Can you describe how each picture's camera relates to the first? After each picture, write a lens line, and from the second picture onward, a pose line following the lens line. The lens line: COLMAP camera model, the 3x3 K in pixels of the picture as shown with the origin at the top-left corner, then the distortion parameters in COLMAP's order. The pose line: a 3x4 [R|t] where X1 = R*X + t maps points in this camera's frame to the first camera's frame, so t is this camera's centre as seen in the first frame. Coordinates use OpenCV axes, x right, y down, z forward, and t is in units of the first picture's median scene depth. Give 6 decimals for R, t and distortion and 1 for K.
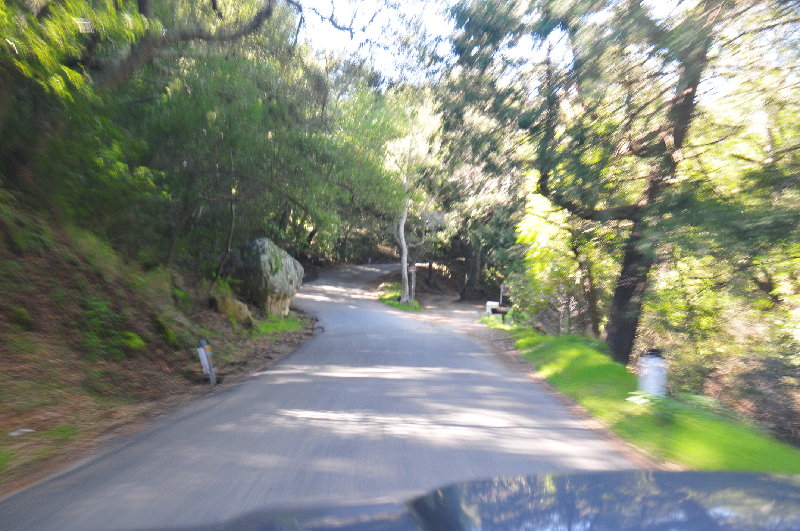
lens RADIAL K [[929.5, 0, 400.0], [0, 929.5, 265.5], [0, 0, 1]] dist [0.009780, 0.044211]
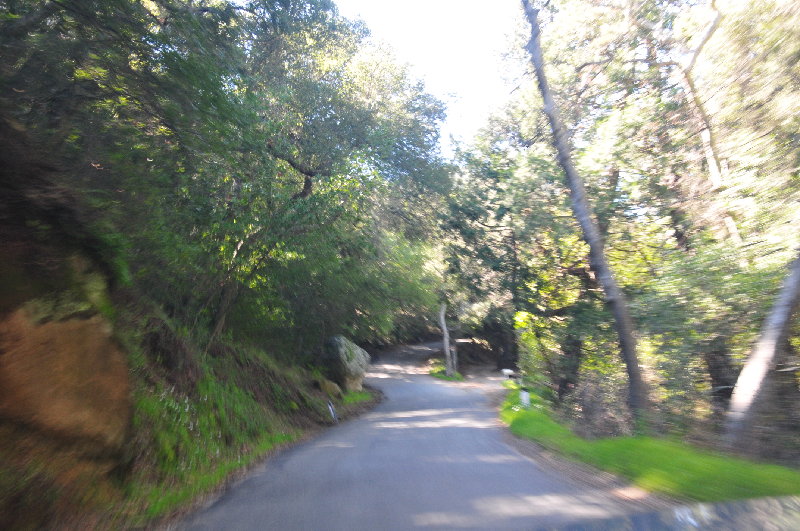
lens RADIAL K [[929.5, 0, 400.0], [0, 929.5, 265.5], [0, 0, 1]] dist [0.009780, 0.044211]
pose [[0.995295, -0.079541, -0.055335, 0.020800], [0.074970, 0.993949, -0.080282, -0.011363], [0.061386, 0.075756, 0.995235, -0.283466]]
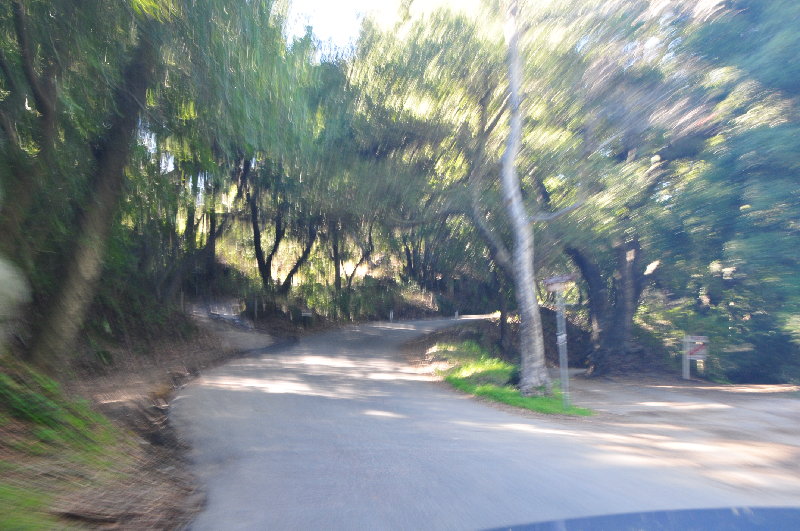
lens RADIAL K [[929.5, 0, 400.0], [0, 929.5, 265.5], [0, 0, 1]] dist [0.009780, 0.044211]
pose [[0.998650, -0.051865, -0.002682, -0.039279], [0.051453, 0.995082, -0.084637, 0.021510], [0.007058, 0.084385, 0.996408, 0.660745]]
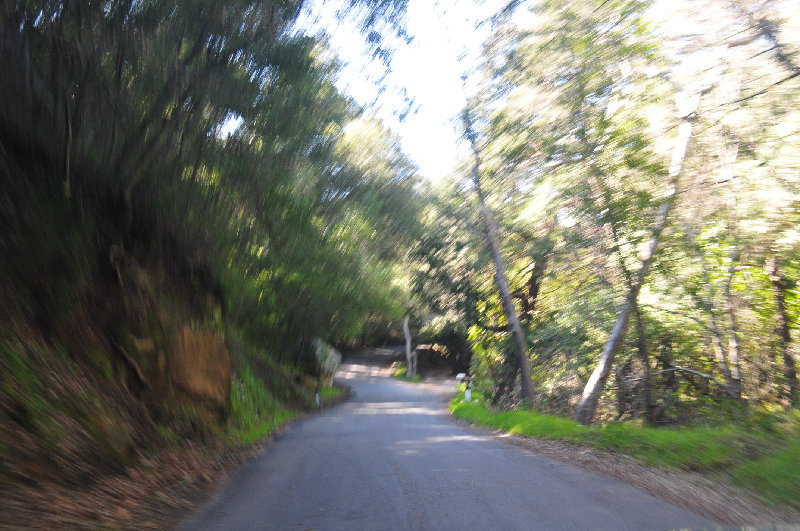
lens RADIAL K [[929.5, 0, 400.0], [0, 929.5, 265.5], [0, 0, 1]] dist [0.009780, 0.044211]
pose [[0.999434, -0.029352, -0.016459, 0.019754], [0.027932, 0.996345, -0.080728, -0.015242], [0.018768, 0.080223, 0.996600, -0.435576]]
